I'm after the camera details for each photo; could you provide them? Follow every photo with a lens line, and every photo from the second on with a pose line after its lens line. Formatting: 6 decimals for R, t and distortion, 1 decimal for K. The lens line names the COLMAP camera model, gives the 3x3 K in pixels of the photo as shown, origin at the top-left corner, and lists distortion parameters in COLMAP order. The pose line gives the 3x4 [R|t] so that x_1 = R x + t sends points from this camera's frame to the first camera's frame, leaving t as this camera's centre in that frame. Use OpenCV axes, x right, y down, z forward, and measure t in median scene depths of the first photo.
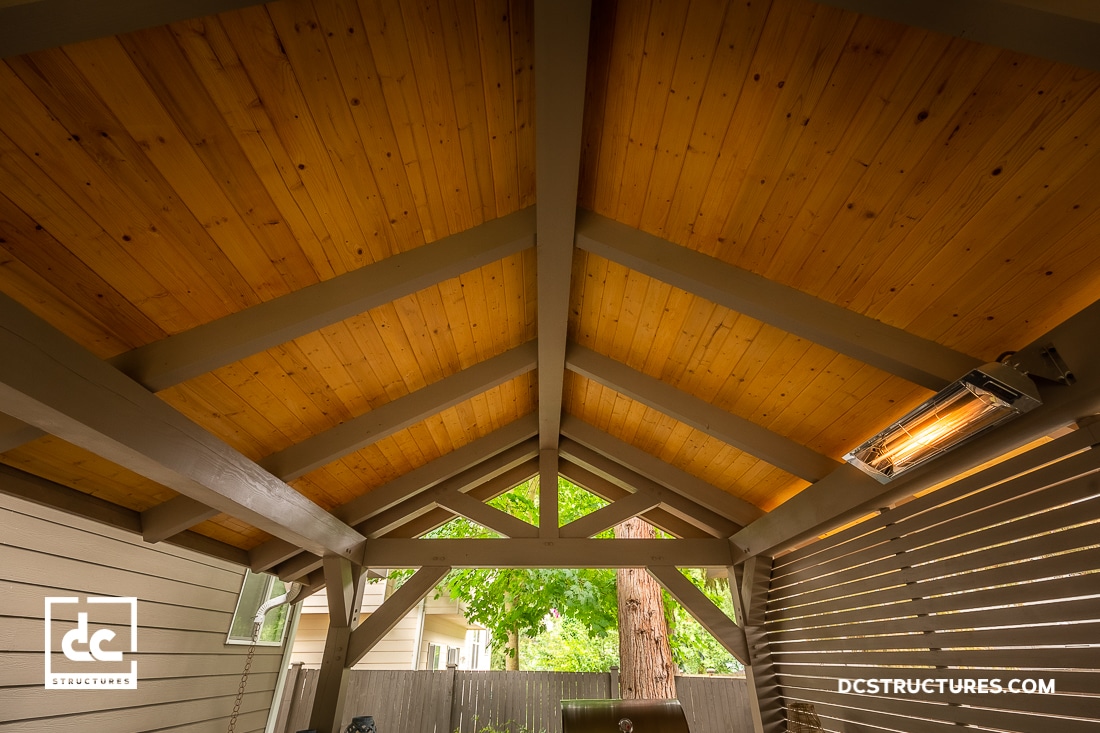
lens RADIAL K [[491.5, 0, 550.0], [0, 491.5, 366.5], [0, 0, 1]] dist [0.005054, -0.000873]
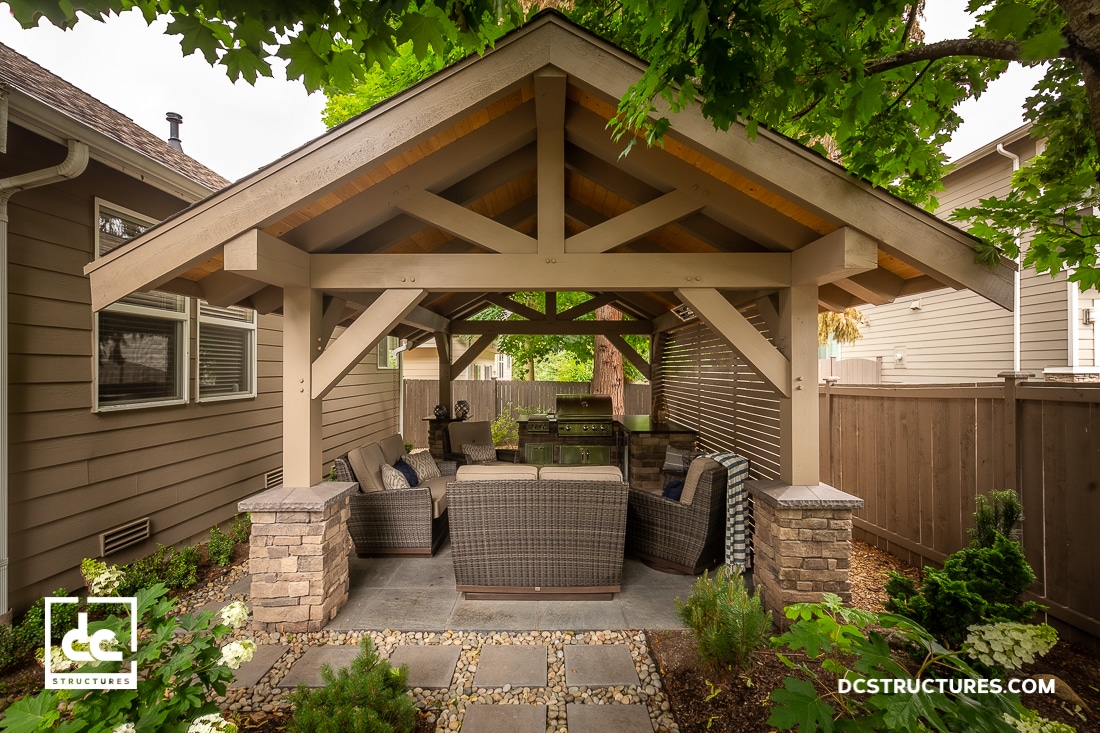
lens RADIAL K [[491.5, 0, 550.0], [0, 491.5, 366.5], [0, 0, 1]] dist [0.005054, -0.000873]
pose [[0.999859, 0.004408, -0.016192, 0.026110], [0.004405, 0.862091, 0.506735, -0.453891], [0.016193, -0.506735, 0.861950, -0.693108]]
